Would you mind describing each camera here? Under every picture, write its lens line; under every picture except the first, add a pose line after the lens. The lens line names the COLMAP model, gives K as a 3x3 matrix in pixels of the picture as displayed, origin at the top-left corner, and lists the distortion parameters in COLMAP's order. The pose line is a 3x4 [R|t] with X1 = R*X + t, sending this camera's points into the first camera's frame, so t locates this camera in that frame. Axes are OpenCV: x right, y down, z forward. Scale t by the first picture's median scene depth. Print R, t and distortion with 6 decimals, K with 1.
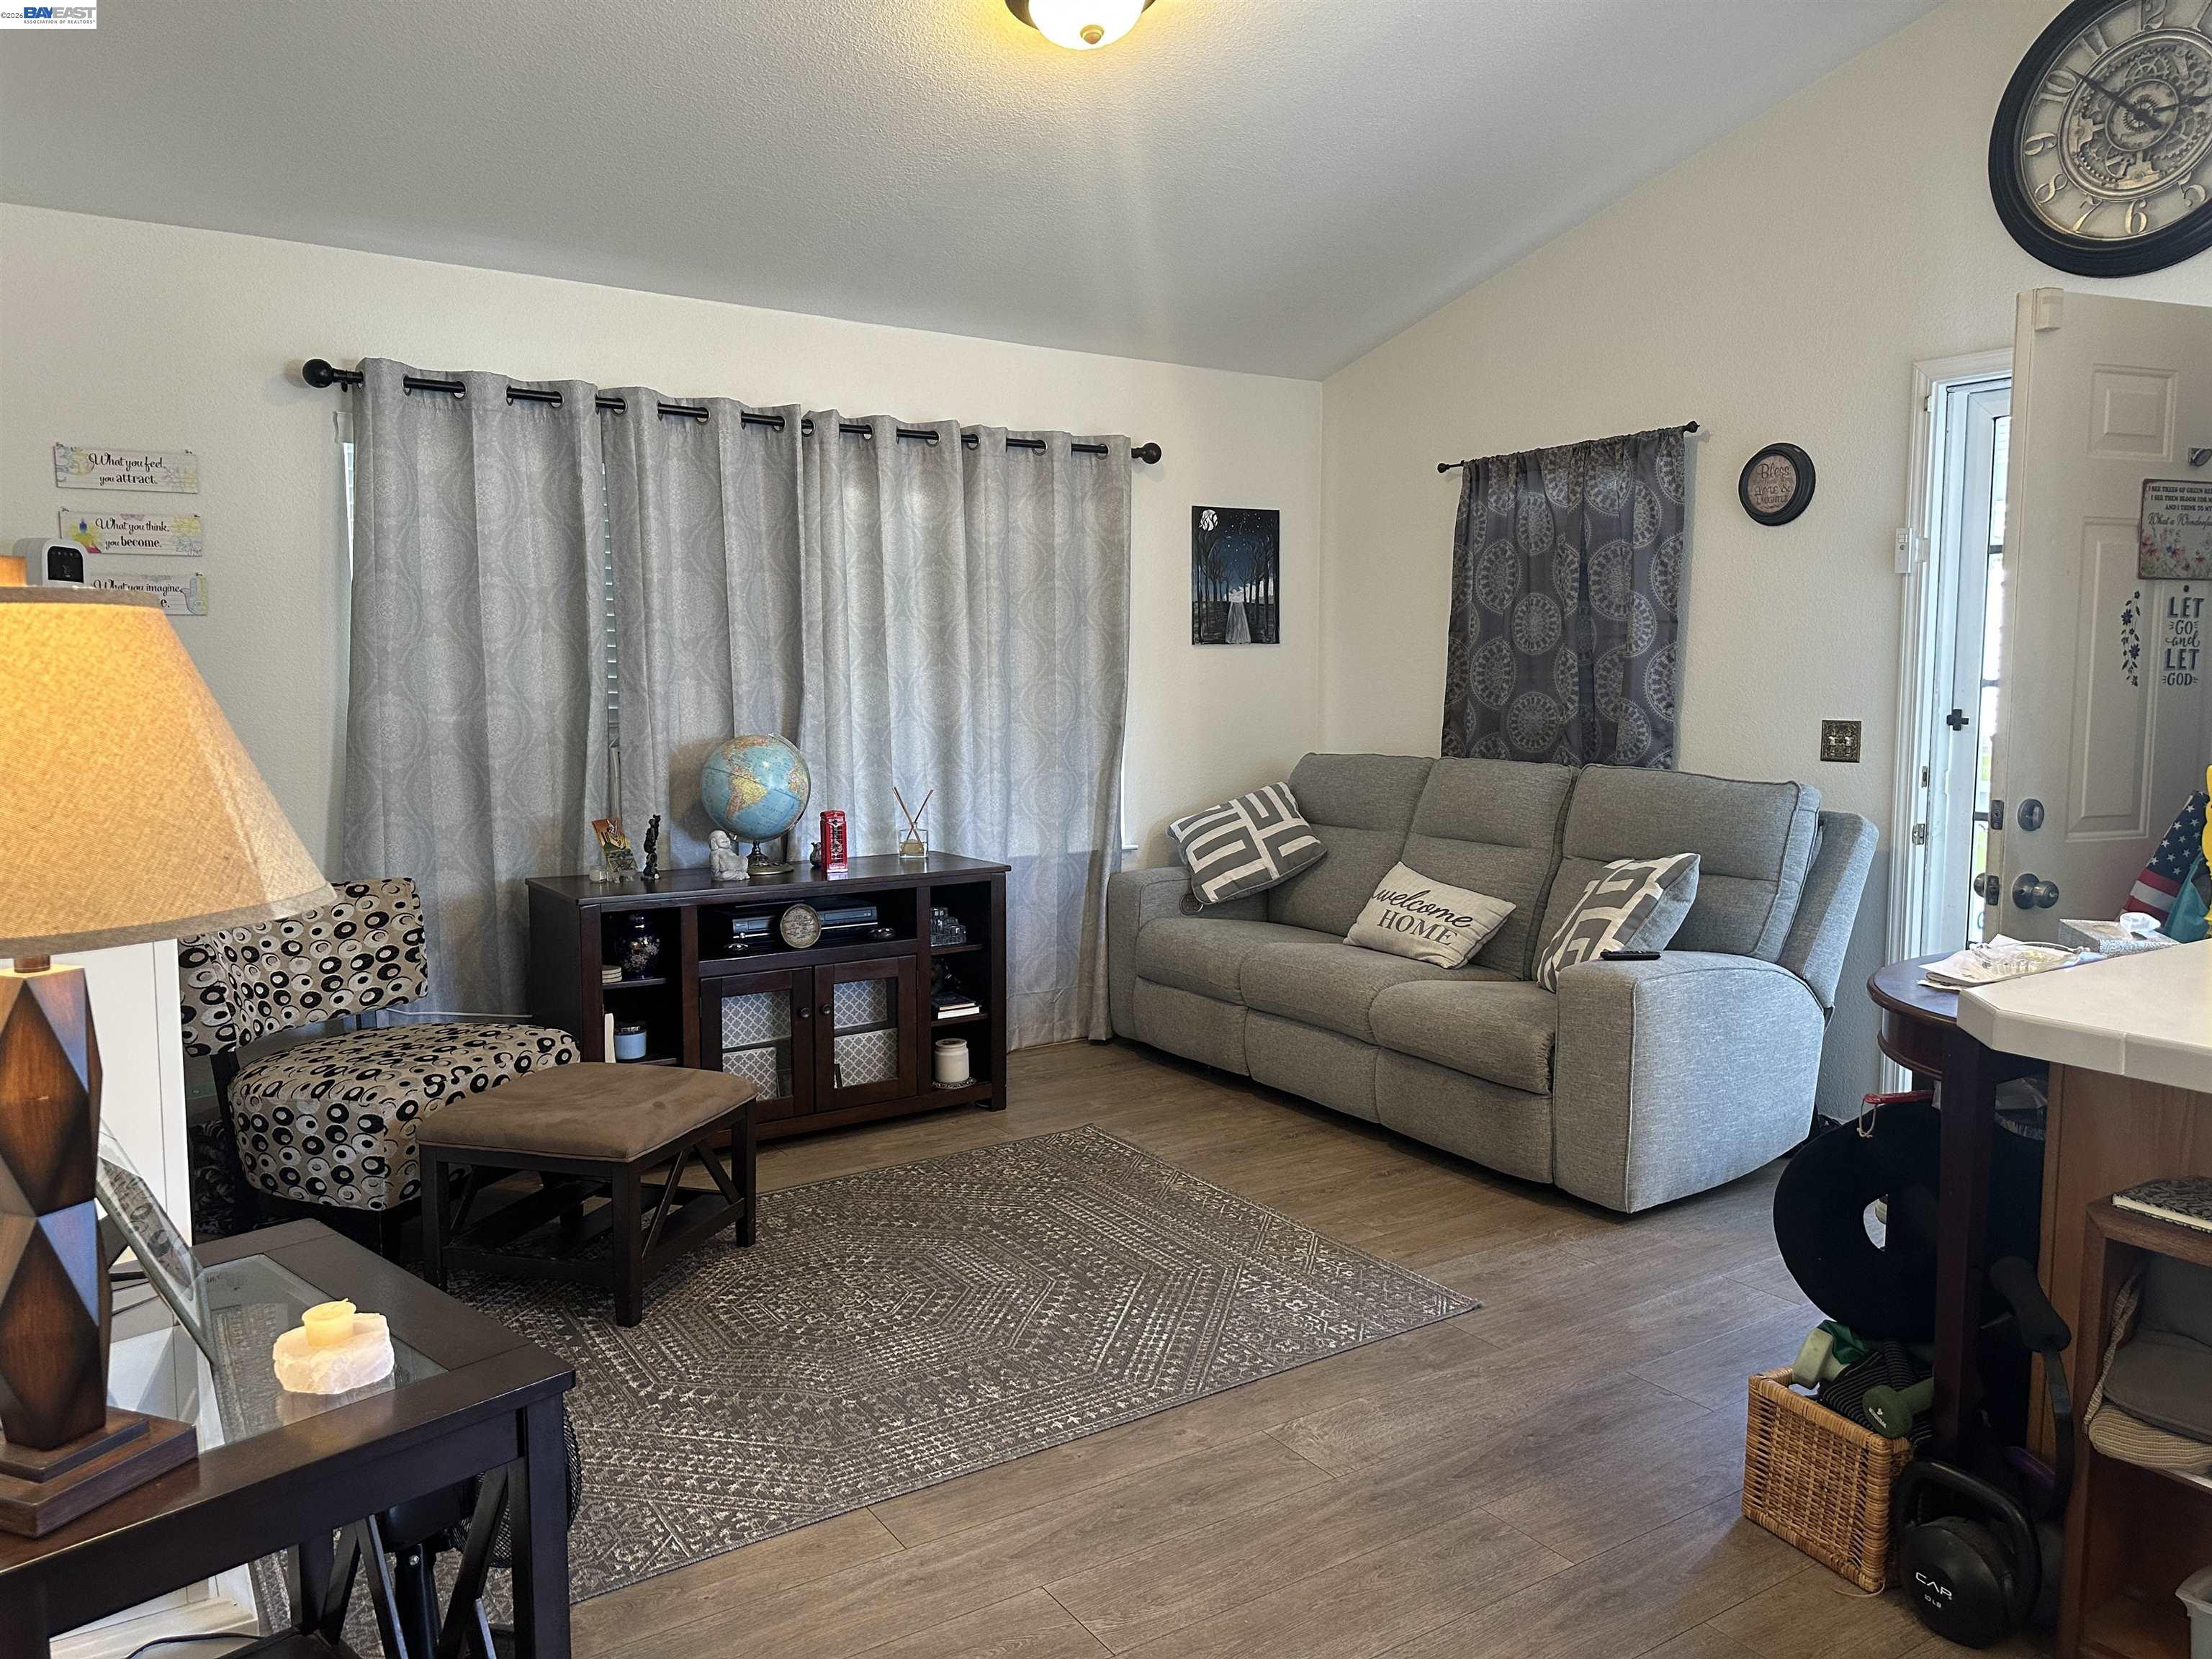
lens RADIAL K [[1557.2, 0, 1105.1], [0, 1557.2, 809.7], [0, 0, 1]] dist [0.074617, -0.094179]
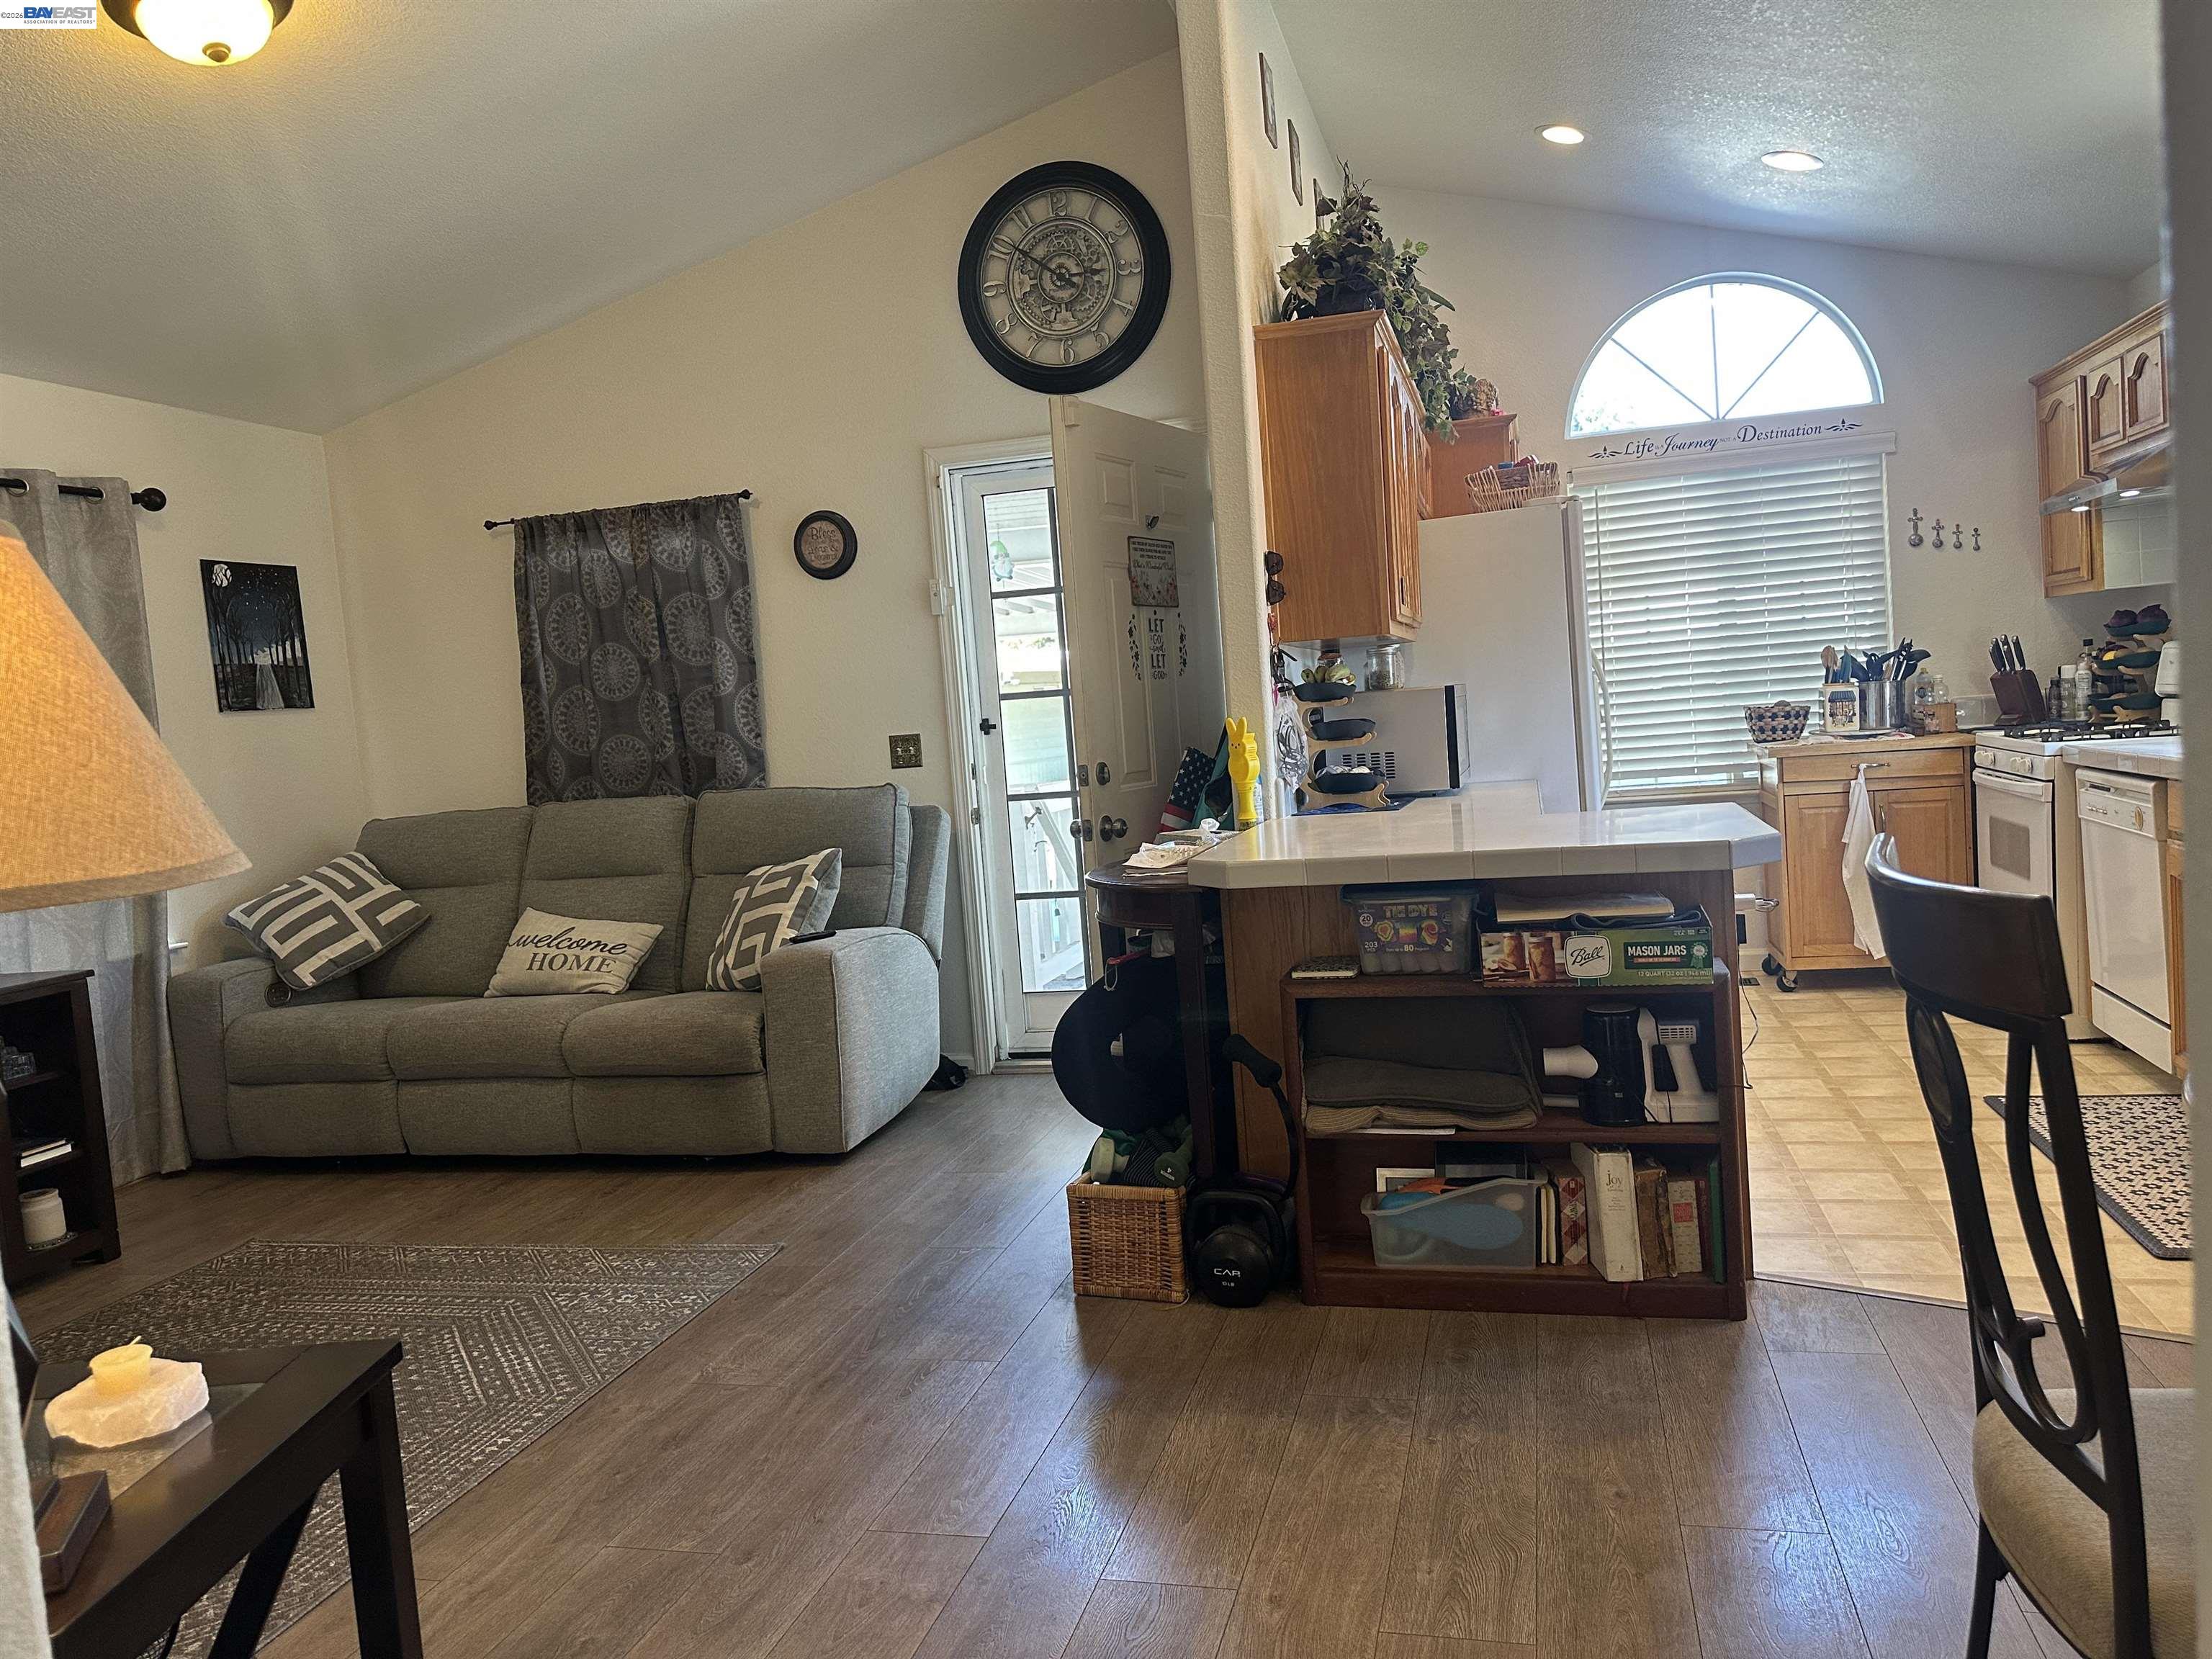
lens RADIAL K [[1557.2, 0, 1134.5], [0, 1557.2, 821.6], [0, 0, 1]] dist [0.074617, -0.094179]
pose [[0.737238, -0.103364, 0.667680, -0.229424], [0.135486, 0.990772, 0.003781, 0.032197], [-0.661909, 0.087674, 0.744439, -0.027703]]
